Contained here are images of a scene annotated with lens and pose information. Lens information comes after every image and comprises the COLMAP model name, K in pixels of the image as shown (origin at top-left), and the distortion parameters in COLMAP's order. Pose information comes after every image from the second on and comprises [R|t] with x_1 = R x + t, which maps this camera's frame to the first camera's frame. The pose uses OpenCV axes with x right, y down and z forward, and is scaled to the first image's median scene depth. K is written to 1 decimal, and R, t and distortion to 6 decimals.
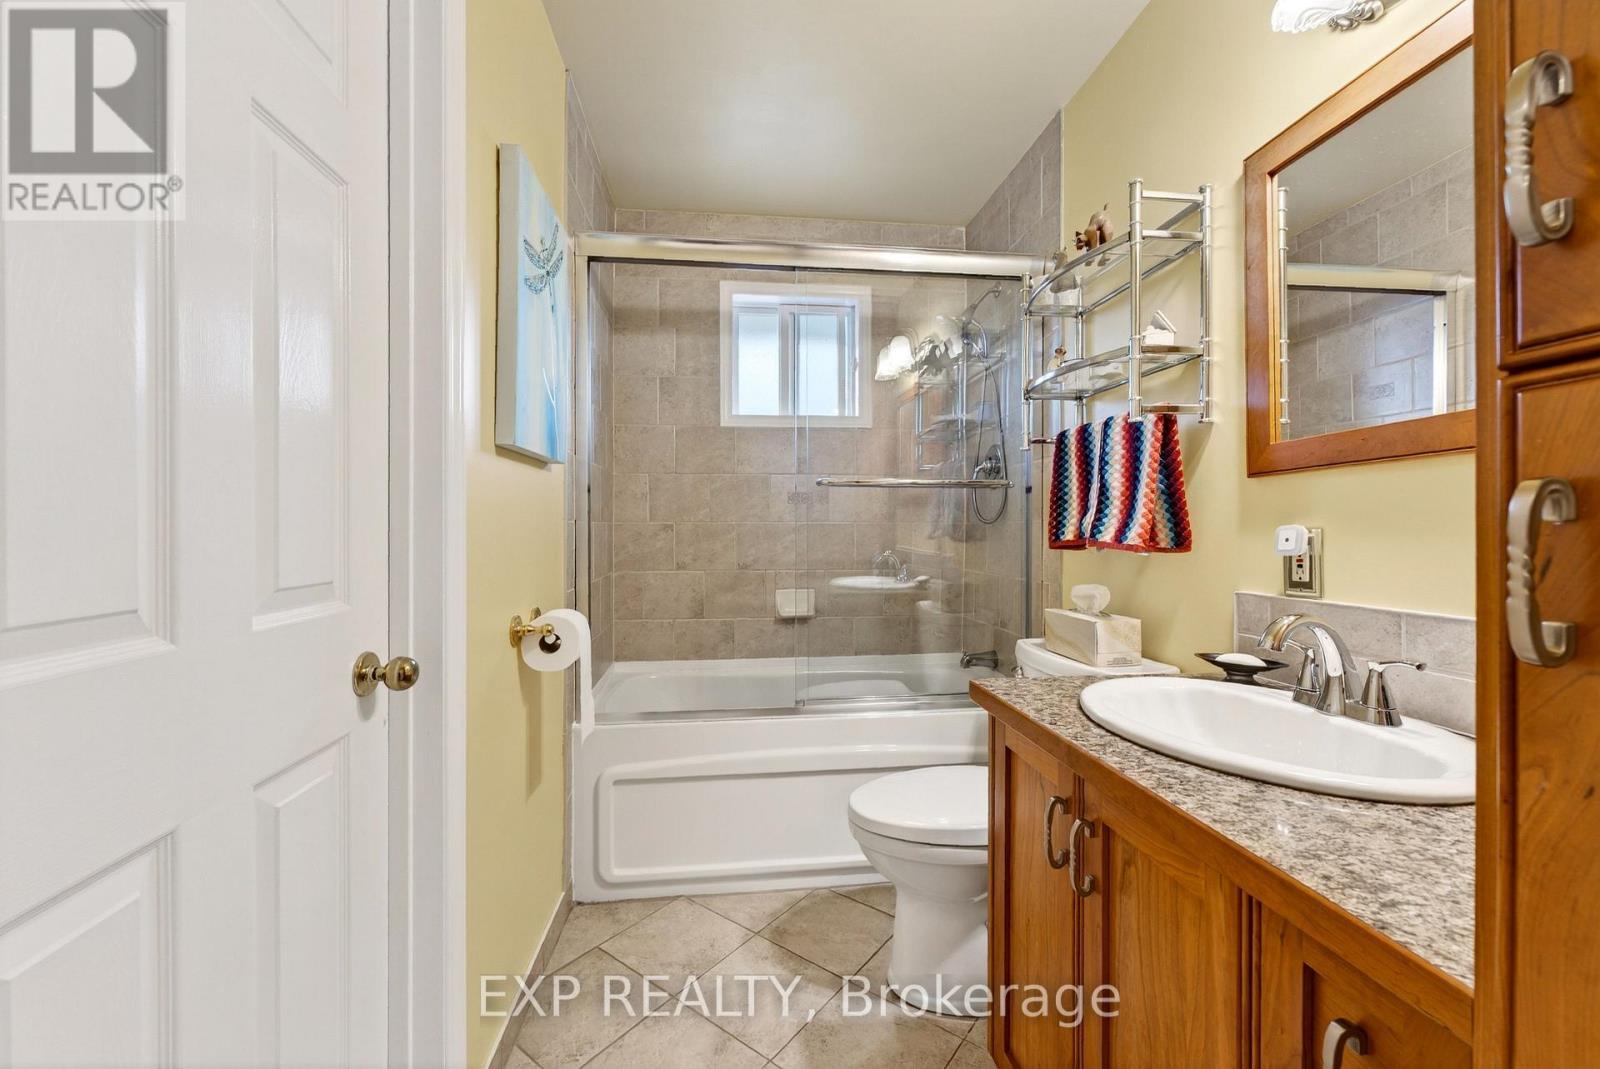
lens RADIAL K [[650.3, 0, 799.4], [0, 650.3, 537.3], [0, 0, 1]] dist [0.003870, 0.000771]
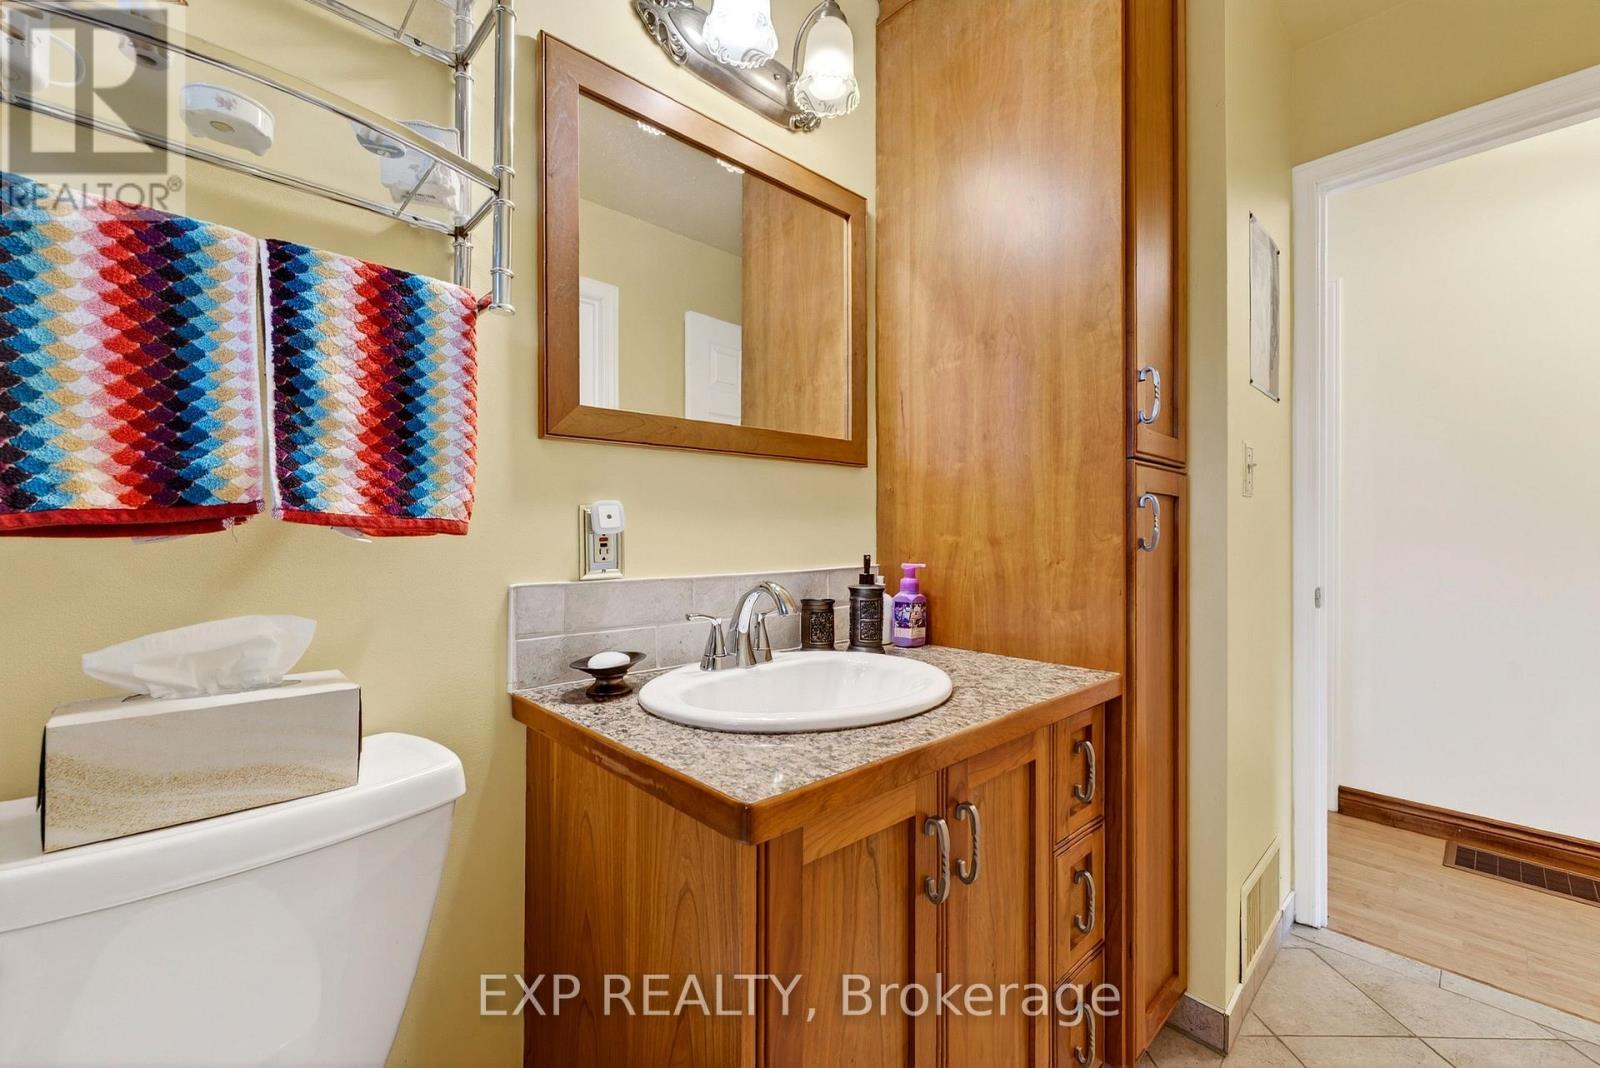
lens RADIAL K [[650.3, 0, 804.4], [0, 650.3, 533.0], [0, 0, 1]] dist [0.003870, 0.000771]
pose [[-0.601213, -0.007515, 0.799053, -0.172182], [-0.007781, 0.999963, 0.003551, 0.024528], [-0.799051, -0.004082, -0.601250, 1.568108]]
